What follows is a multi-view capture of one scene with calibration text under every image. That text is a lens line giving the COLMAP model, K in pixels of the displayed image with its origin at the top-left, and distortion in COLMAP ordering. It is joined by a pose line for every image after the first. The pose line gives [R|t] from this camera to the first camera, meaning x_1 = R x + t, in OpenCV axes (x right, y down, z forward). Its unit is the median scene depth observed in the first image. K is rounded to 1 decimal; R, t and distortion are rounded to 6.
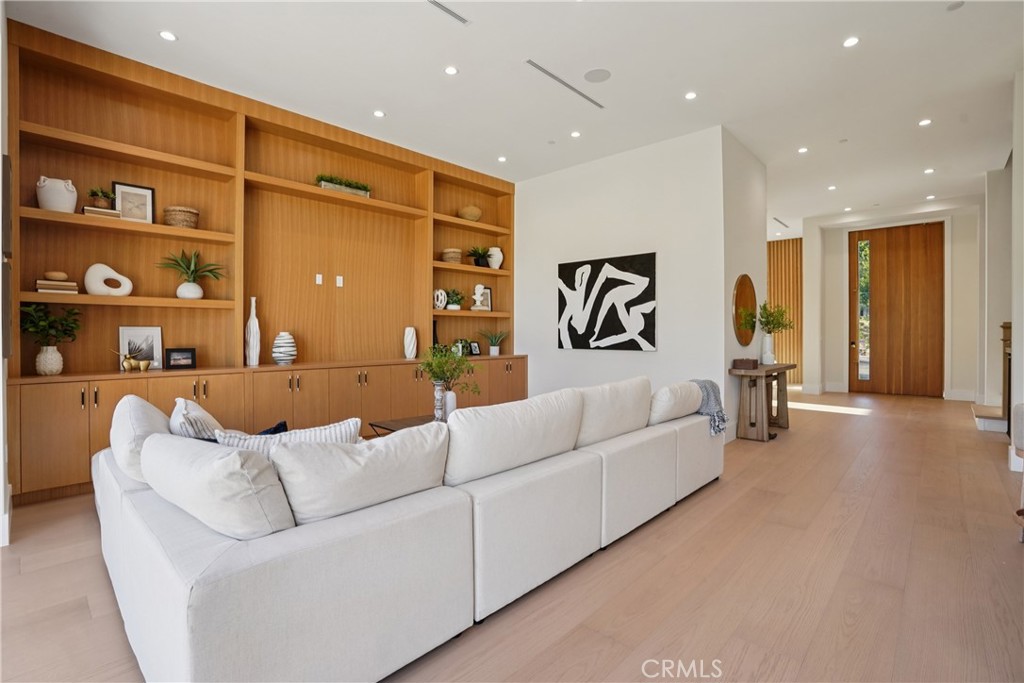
lens RADIAL K [[474.8, 0, 510.9], [0, 474.8, 337.6], [0, 0, 1]] dist [-0.052404, 0.013925]
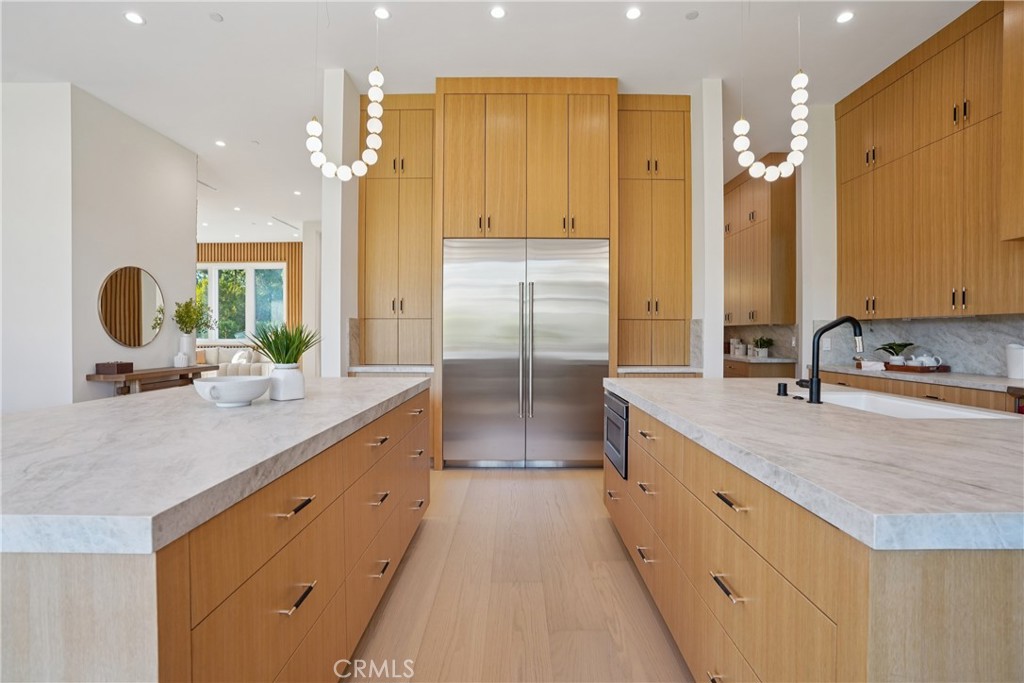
lens RADIAL K [[474.8, 0, 513.6], [0, 474.8, 338.8], [0, 0, 1]] dist [-0.052404, 0.013925]
pose [[0.735652, -0.005003, 0.677341, 0.384719], [0.004003, 0.999987, 0.003038, 0.002044], [-0.677348, 0.000477, 0.735663, -0.118516]]
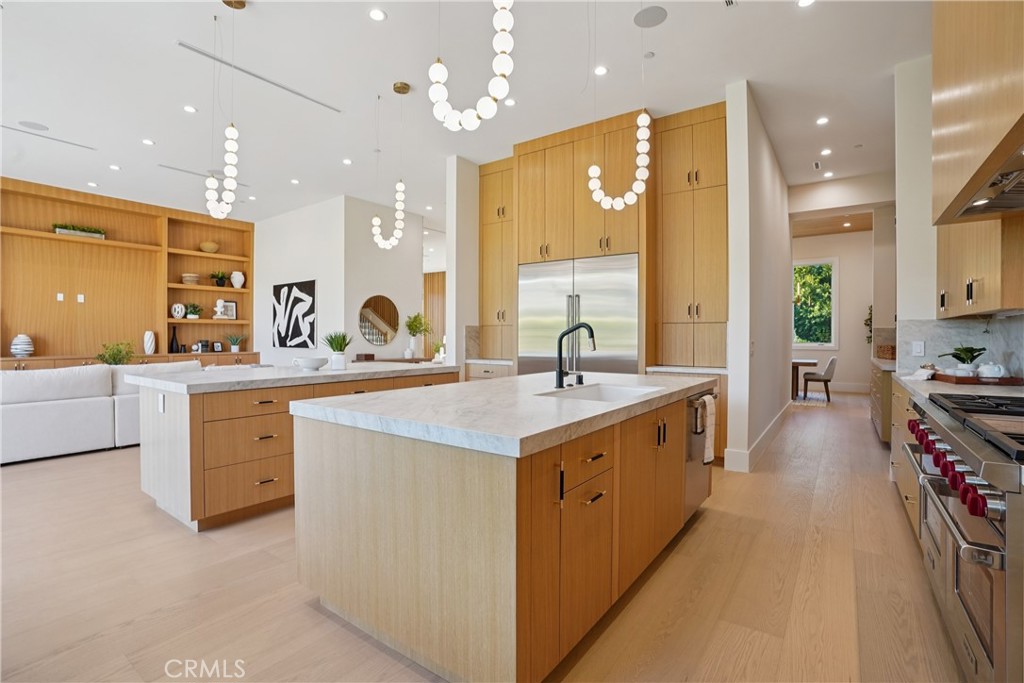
lens RADIAL K [[474.8, 0, 513.8], [0, 474.8, 340.4], [0, 0, 1]] dist [-0.052404, 0.013925]
pose [[0.992142, 0.001174, 0.125109, 0.643764], [-0.001043, 0.999999, -0.001114, 0.004715], [-0.125111, 0.000974, 0.992142, -0.441165]]
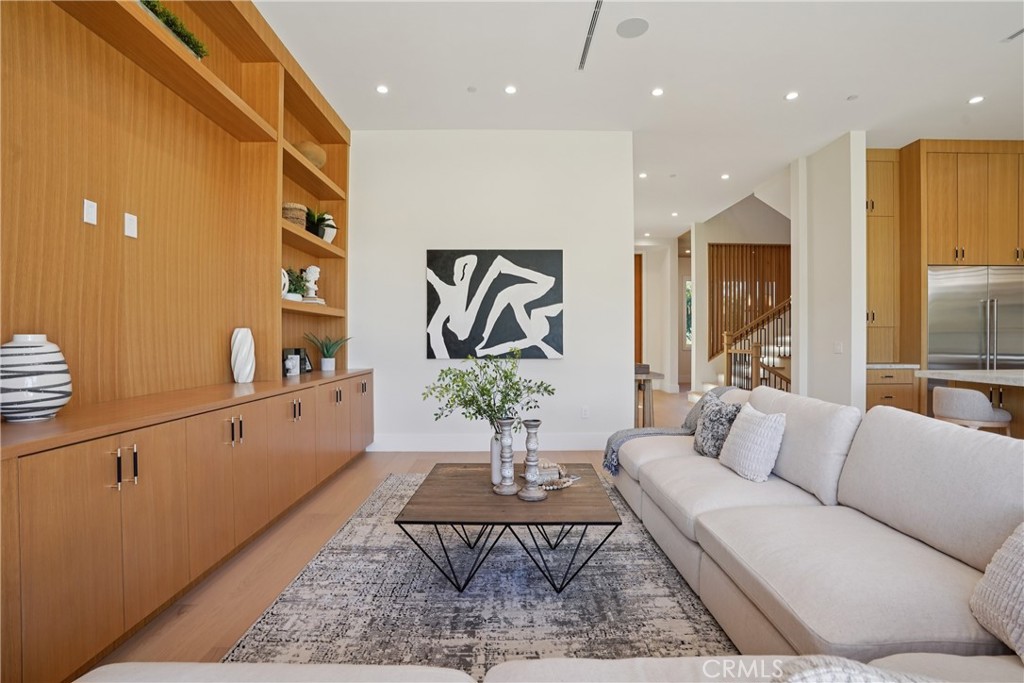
lens RADIAL K [[474.8, 0, 508.7], [0, 474.8, 344.3], [0, 0, 1]] dist [-0.052404, 0.013925]
pose [[0.721054, -0.006722, 0.692847, -0.354240], [0.006651, 0.999974, 0.002781, -0.001927], [-0.692847, 0.002603, 0.721079, 0.365449]]
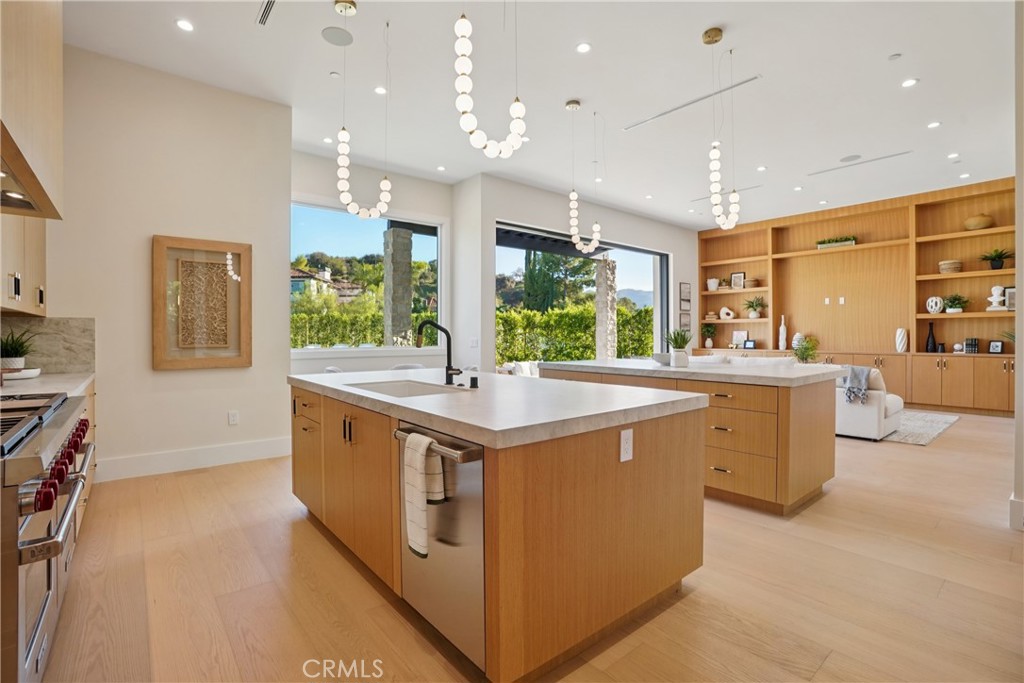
lens RADIAL K [[474.8, 0, 513.3], [0, 474.8, 334.2], [0, 0, 1]] dist [-0.052404, 0.013925]
pose [[-0.128675, -0.000907, -0.991686, 1.156295], [-0.006083, 0.999981, -0.000125, 0.000659], [0.991668, 0.006017, -0.128678, 0.086975]]
